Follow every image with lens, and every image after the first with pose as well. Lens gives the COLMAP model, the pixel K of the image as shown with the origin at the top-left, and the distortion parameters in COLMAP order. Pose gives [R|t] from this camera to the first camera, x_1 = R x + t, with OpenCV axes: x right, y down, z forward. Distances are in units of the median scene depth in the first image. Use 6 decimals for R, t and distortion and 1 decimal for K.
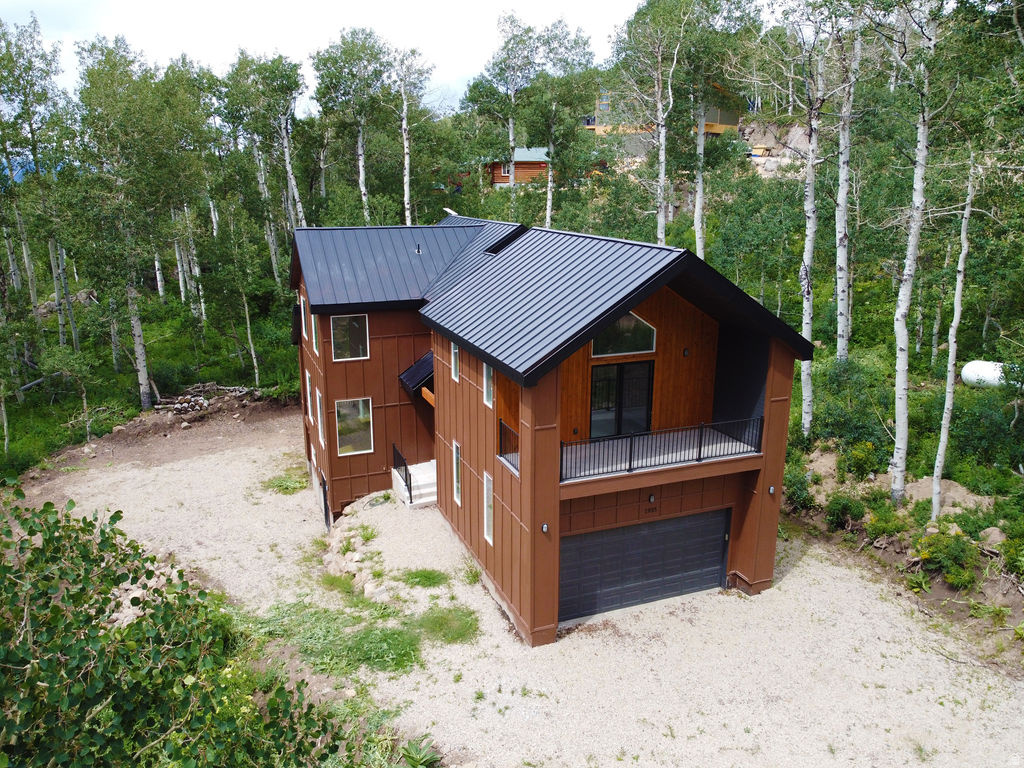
lens RADIAL K [[778.0, 0, 514.6], [0, 778.0, 384.7], [0, 0, 1]] dist [-0.003301, -0.001692]
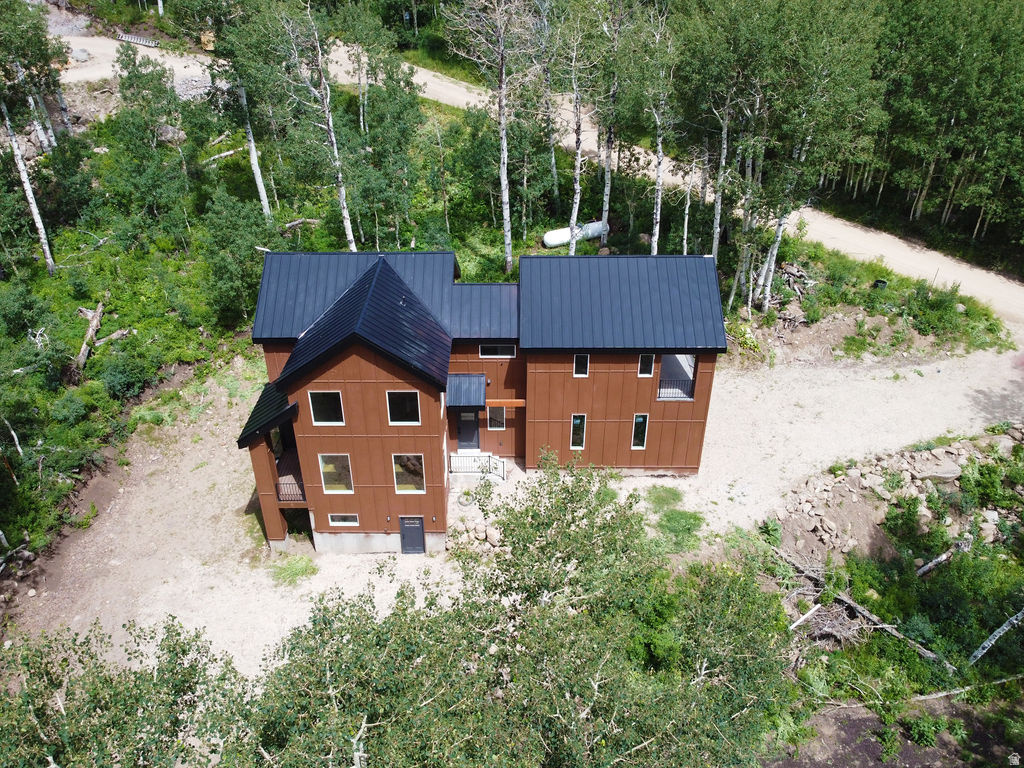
lens RADIAL K [[778.0, 0, 511.1], [0, 778.0, 382.2], [0, 0, 1]] dist [-0.003301, -0.001692]
pose [[0.363764, -0.477856, 0.799580, -1.330416], [0.239543, 0.877508, 0.415450, -0.652730], [-0.900164, 0.040408, 0.433673, 0.478181]]
